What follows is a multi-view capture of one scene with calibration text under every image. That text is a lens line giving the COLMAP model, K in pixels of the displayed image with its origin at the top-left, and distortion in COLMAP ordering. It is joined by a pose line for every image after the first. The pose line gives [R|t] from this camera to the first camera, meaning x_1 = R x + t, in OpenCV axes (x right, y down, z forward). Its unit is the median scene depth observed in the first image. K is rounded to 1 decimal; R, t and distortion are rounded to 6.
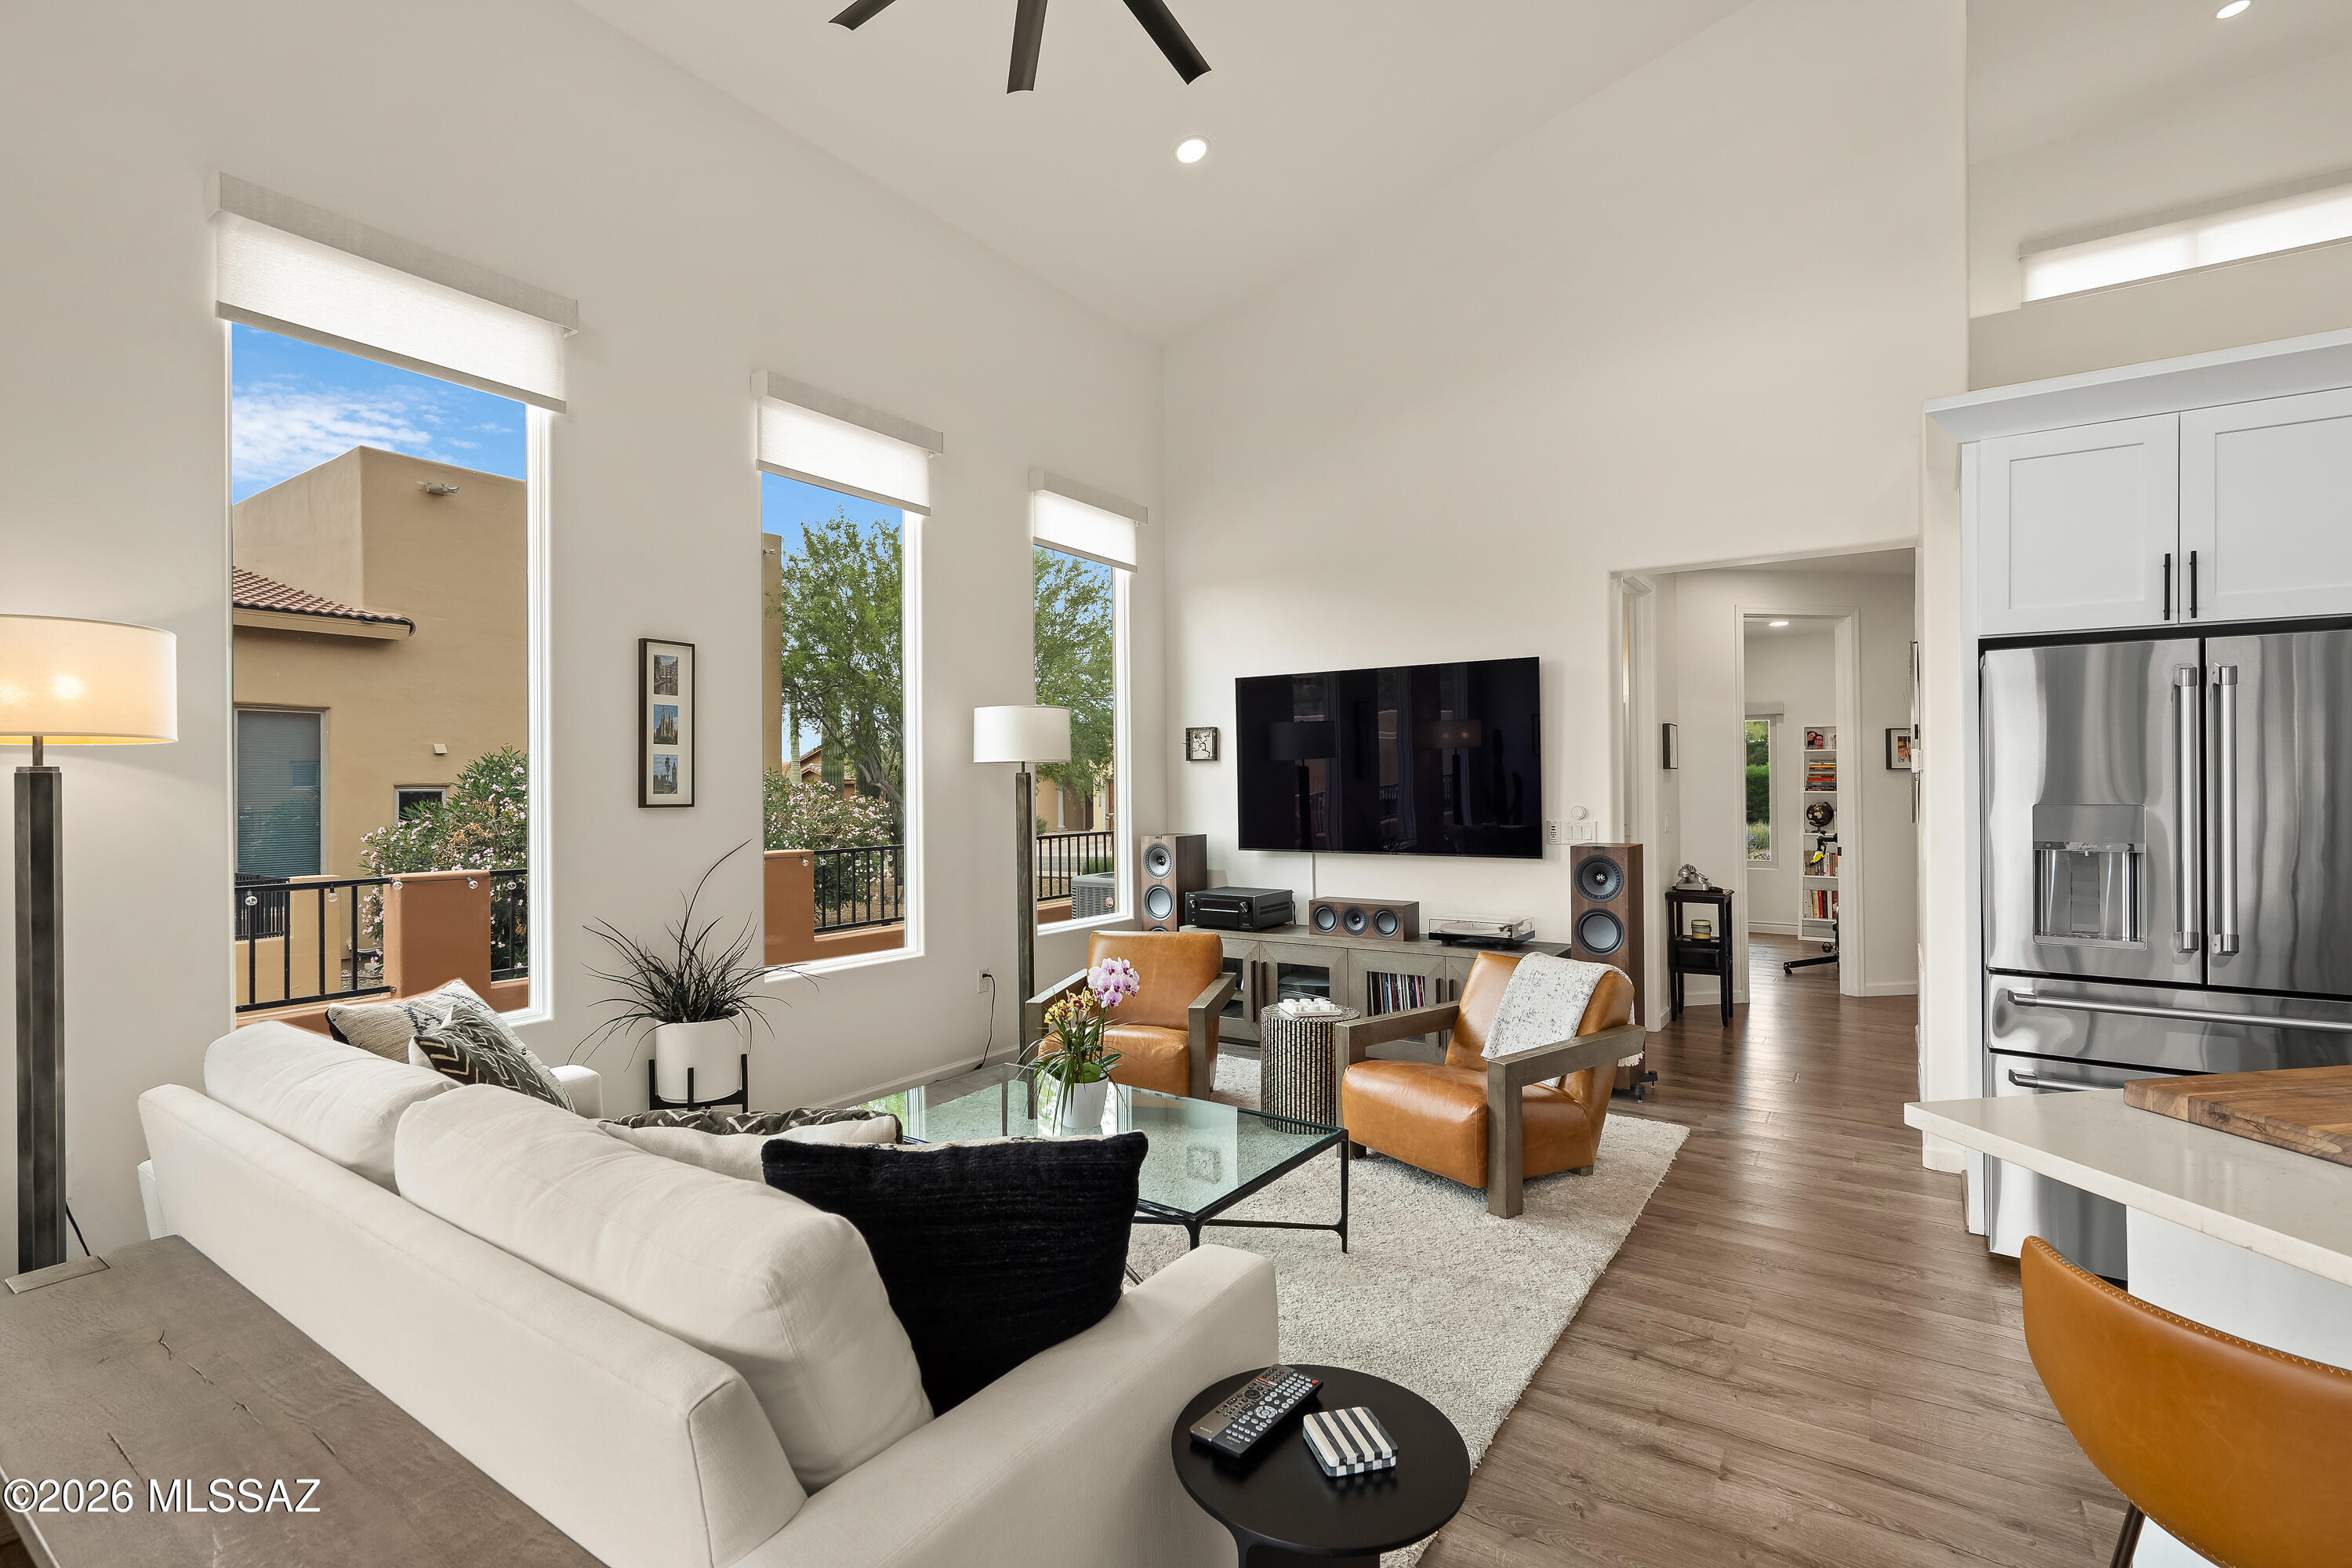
lens RADIAL K [[1075.6, 0, 1177.6], [0, 1075.6, 778.5], [0, 0, 1]] dist [-0.001290, 0.000341]
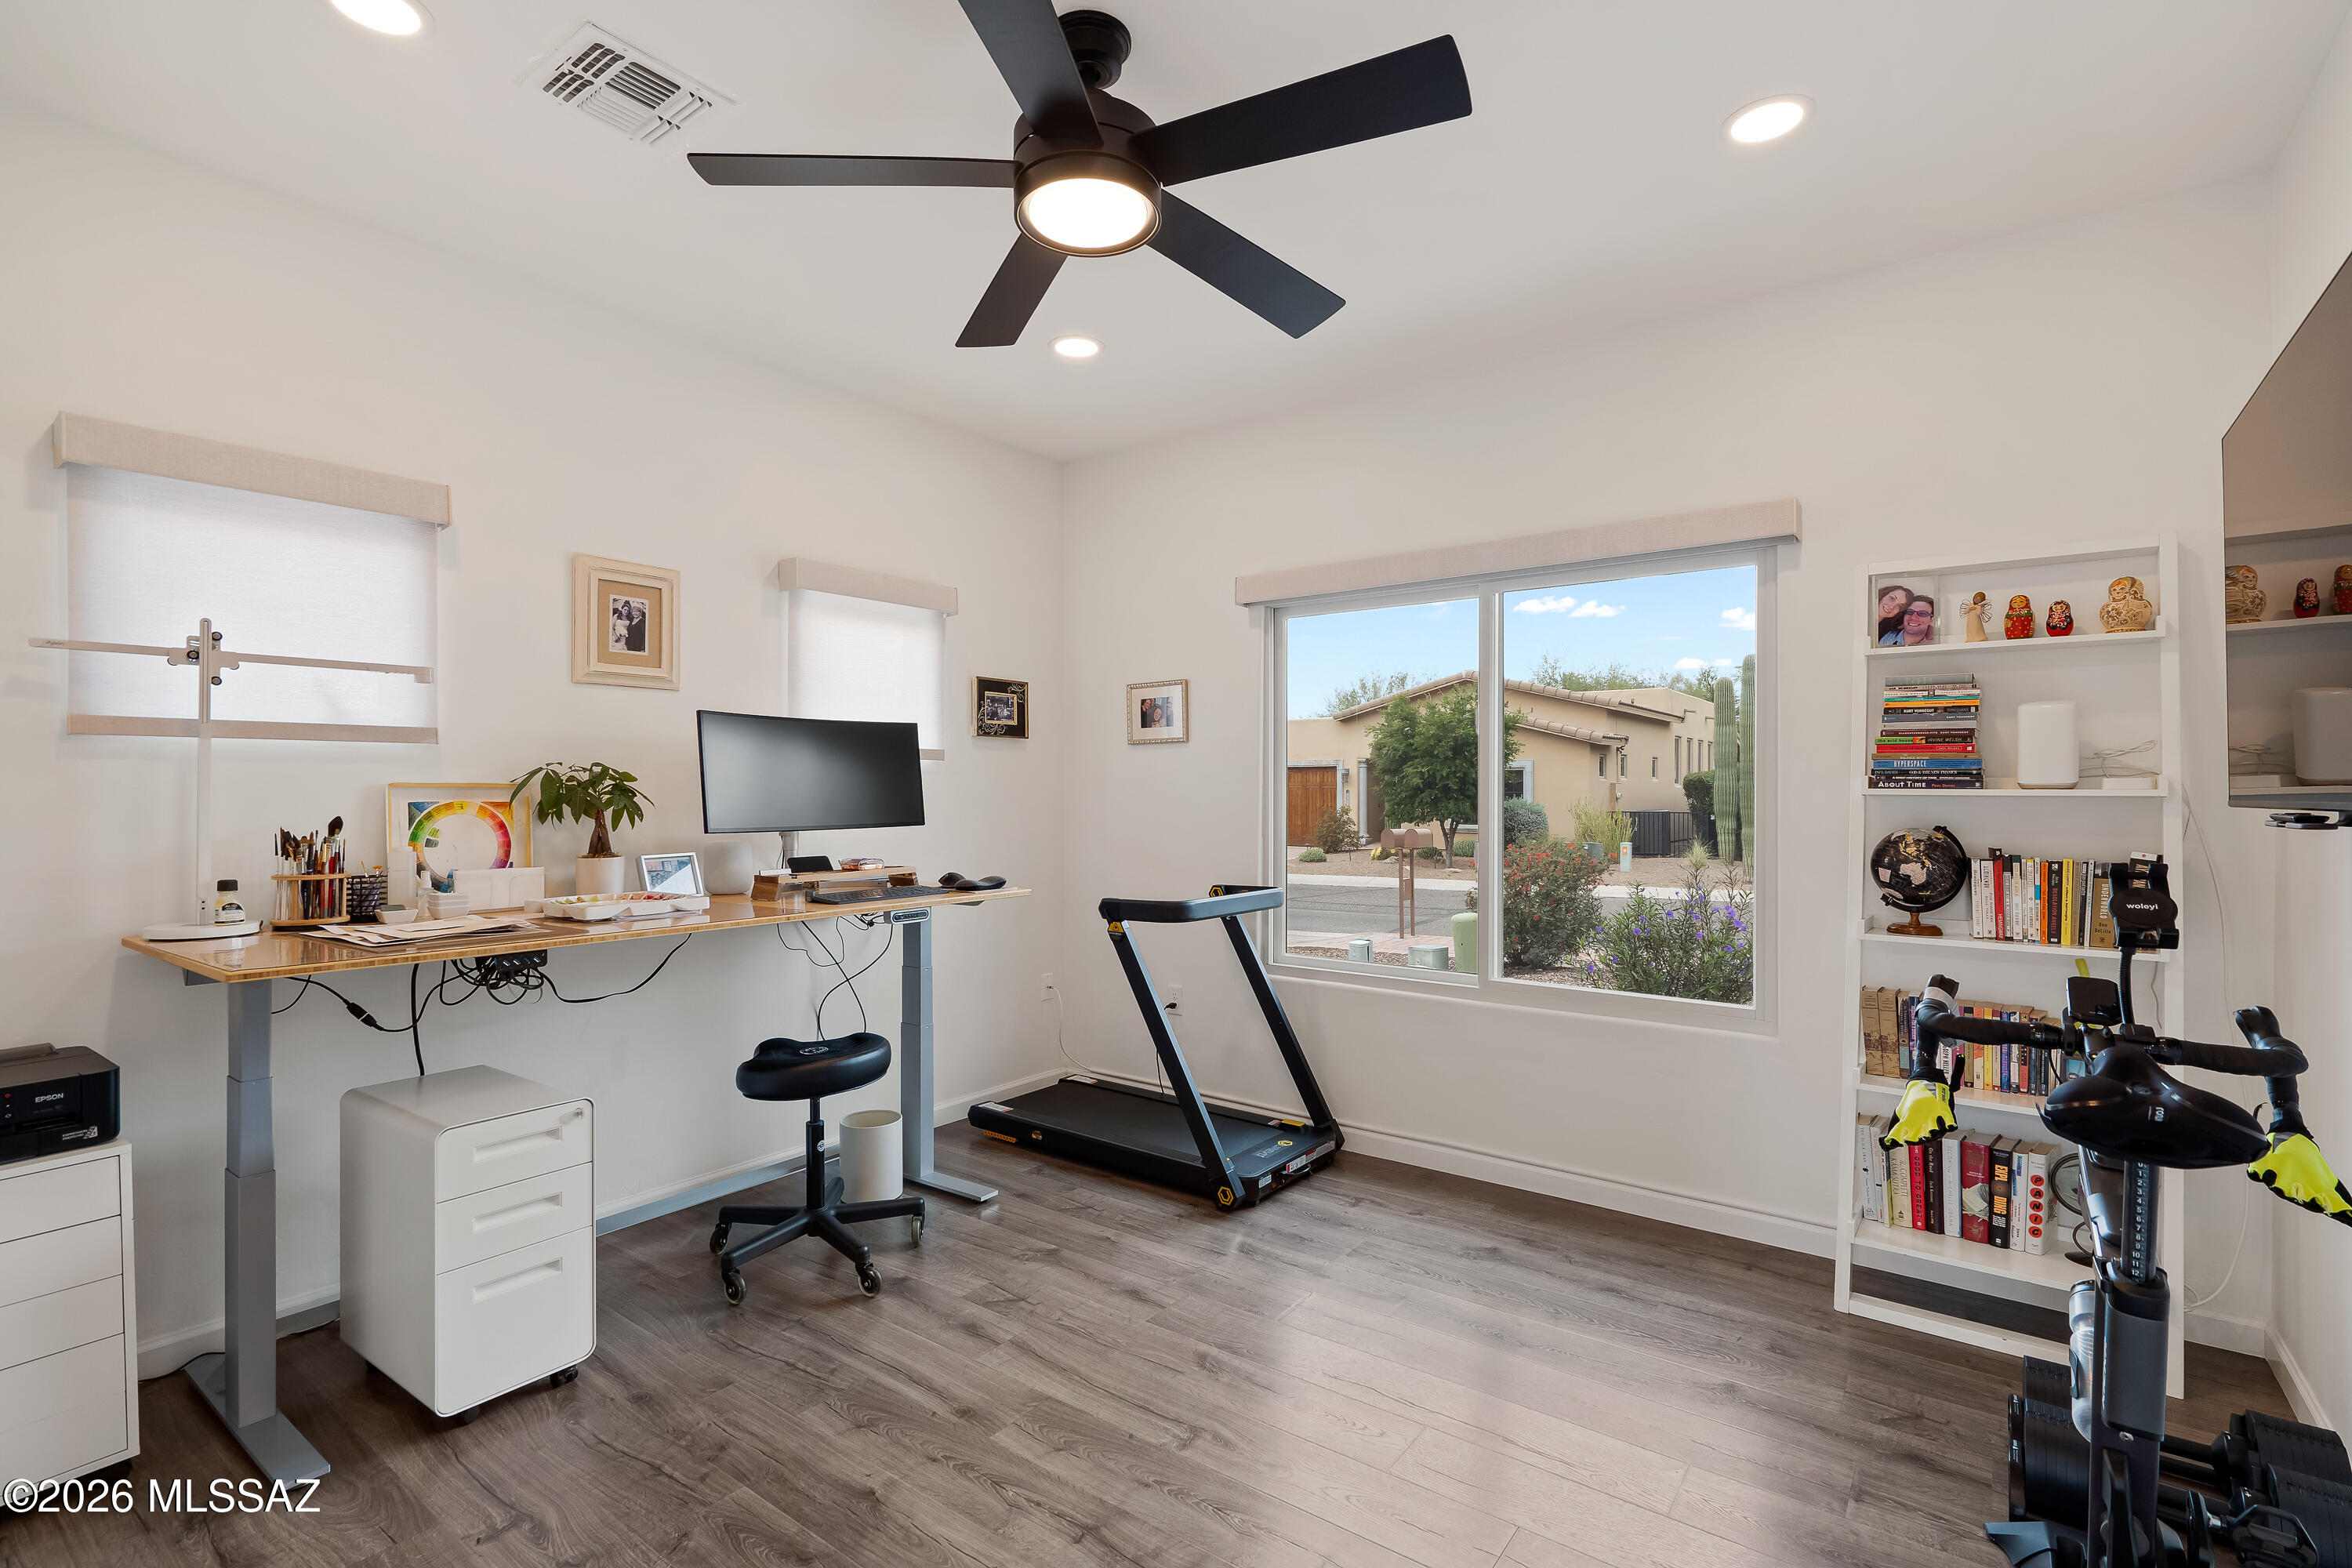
lens RADIAL K [[1075.6, 0, 1173.5], [0, 1075.6, 789.5], [0, 0, 1]] dist [-0.001290, 0.000341]
pose [[0.998619, 0.002806, -0.052453, 0.537386], [-0.002052, 0.999894, 0.014417, 0.010372], [0.052488, -0.014290, 0.998519, 0.914347]]
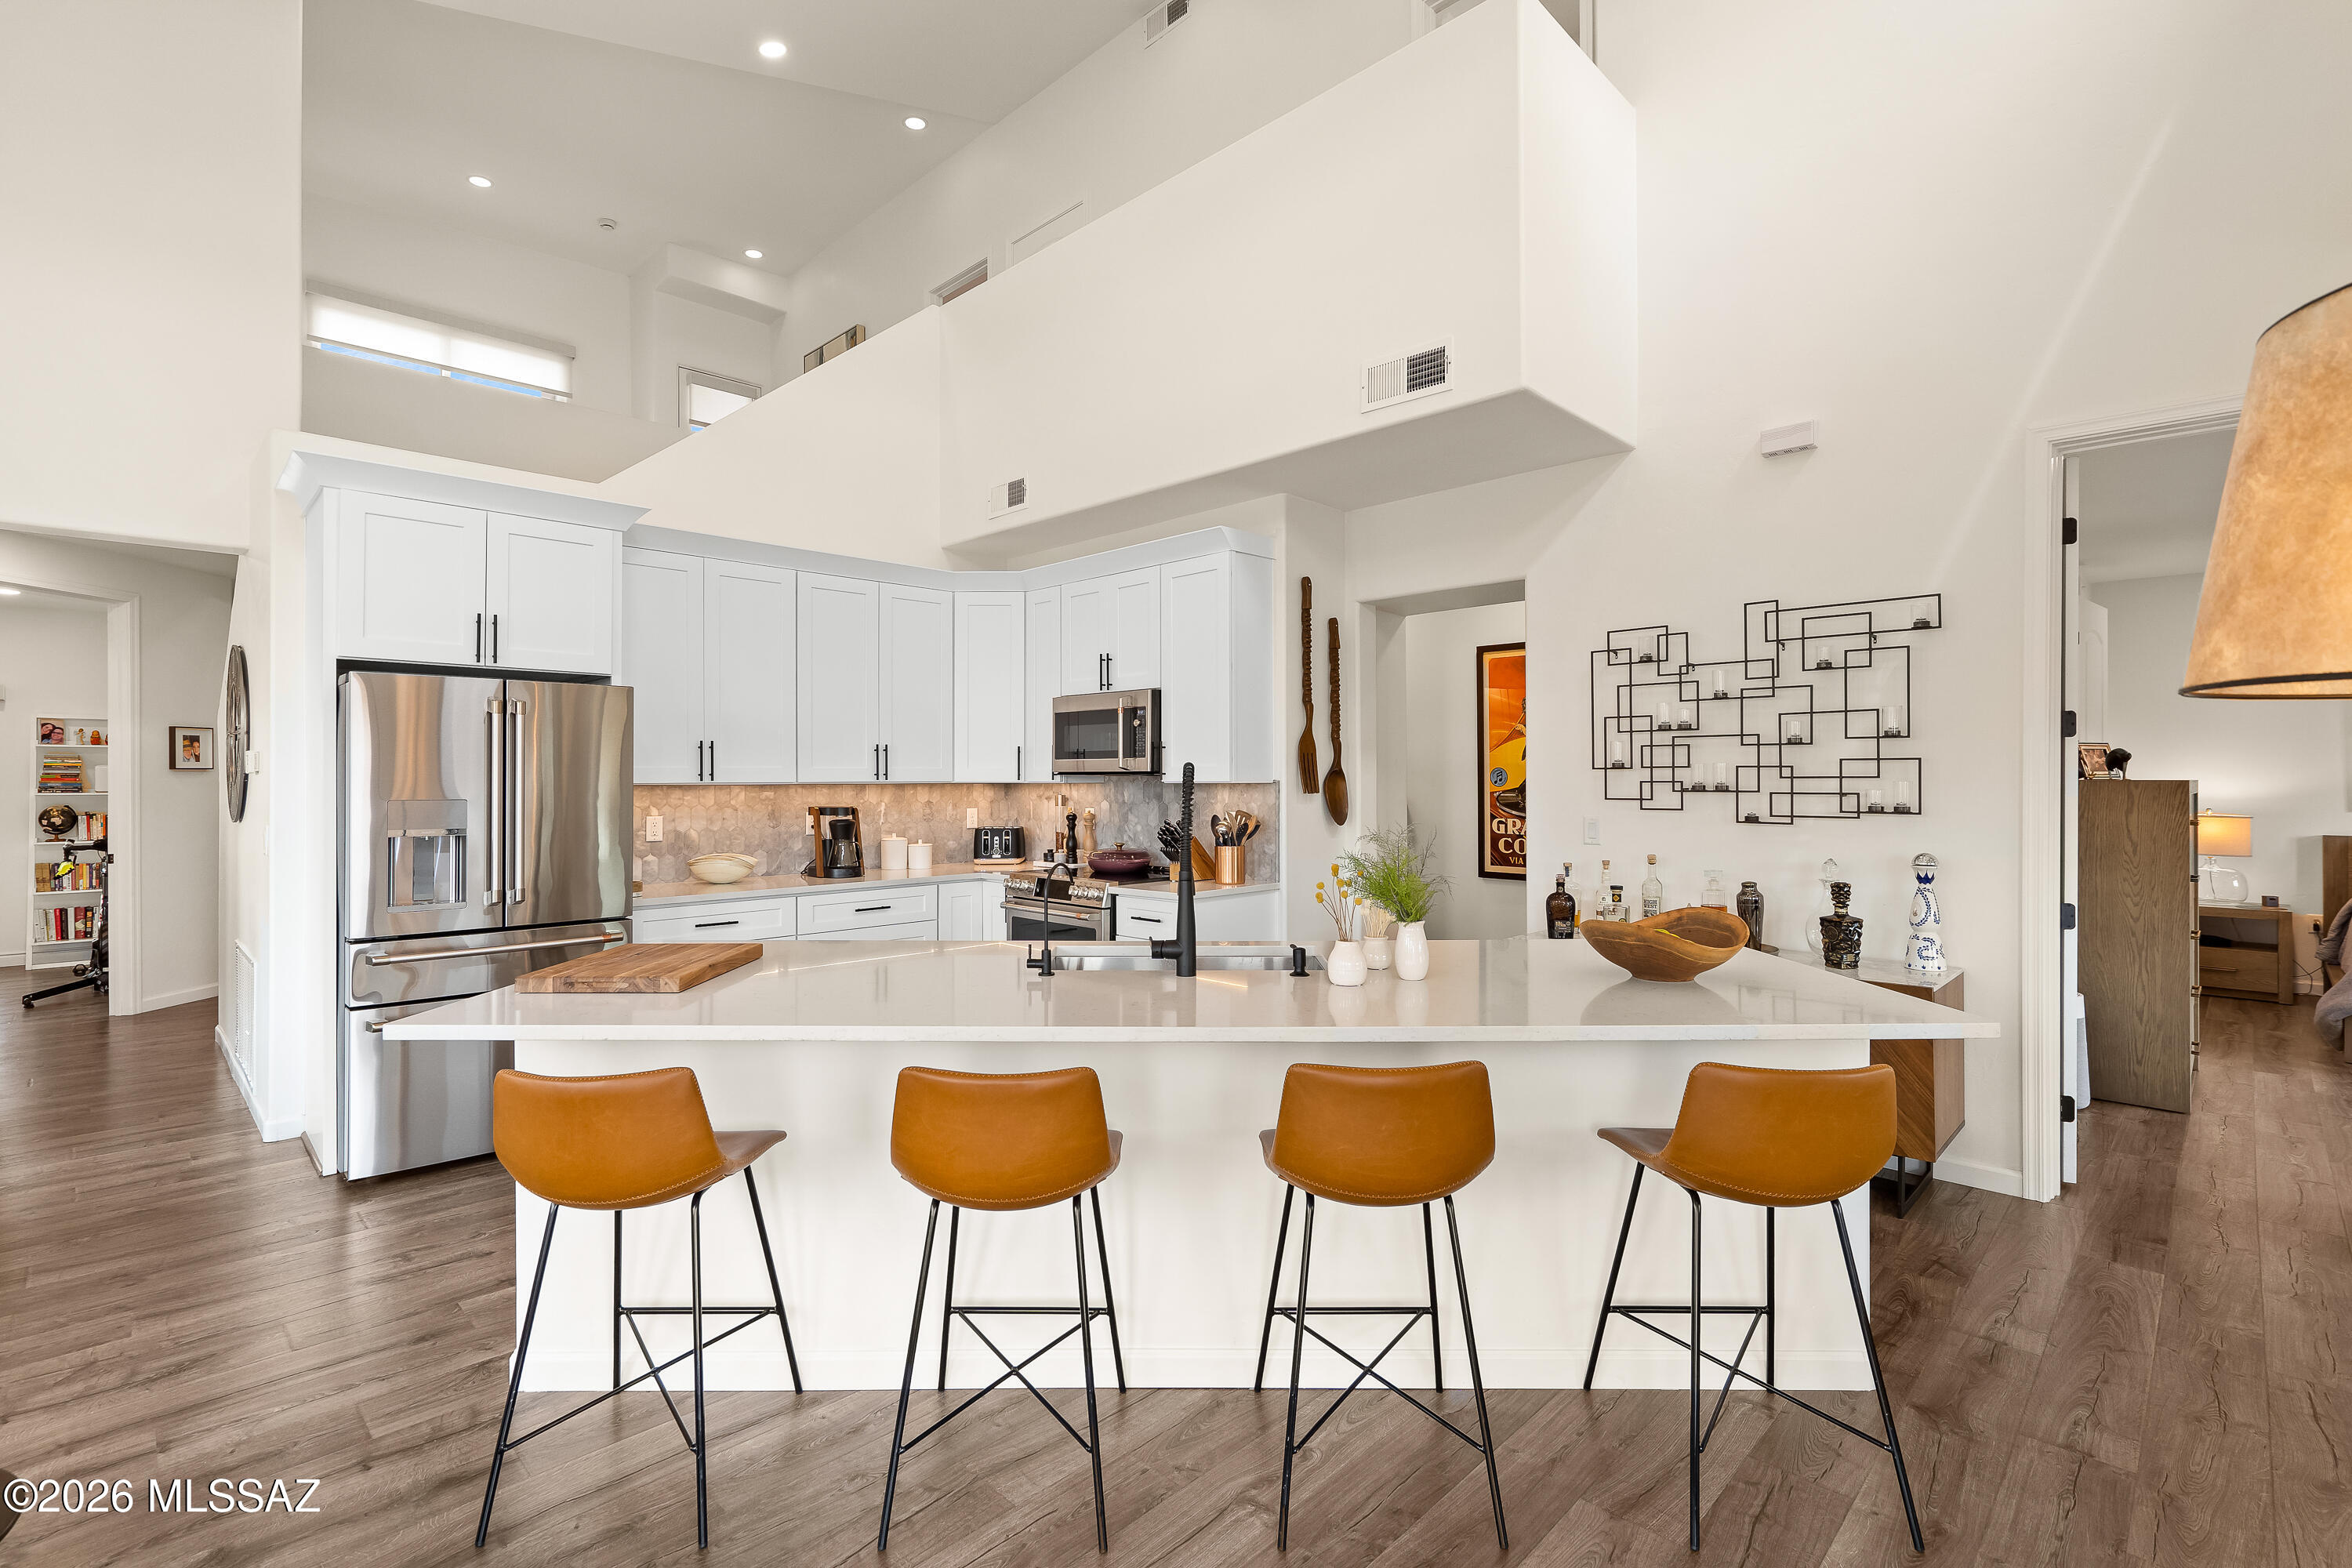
lens RADIAL K [[1075.6, 0, 1174.6], [0, 1075.6, 774.9], [0, 0, 1]] dist [-0.001290, 0.000341]
pose [[0.185231, 0.007948, 0.982663, -0.108064], [-0.003674, 0.999966, -0.007395, 0.000263], [-0.982688, -0.002240, 0.185254, -0.048991]]
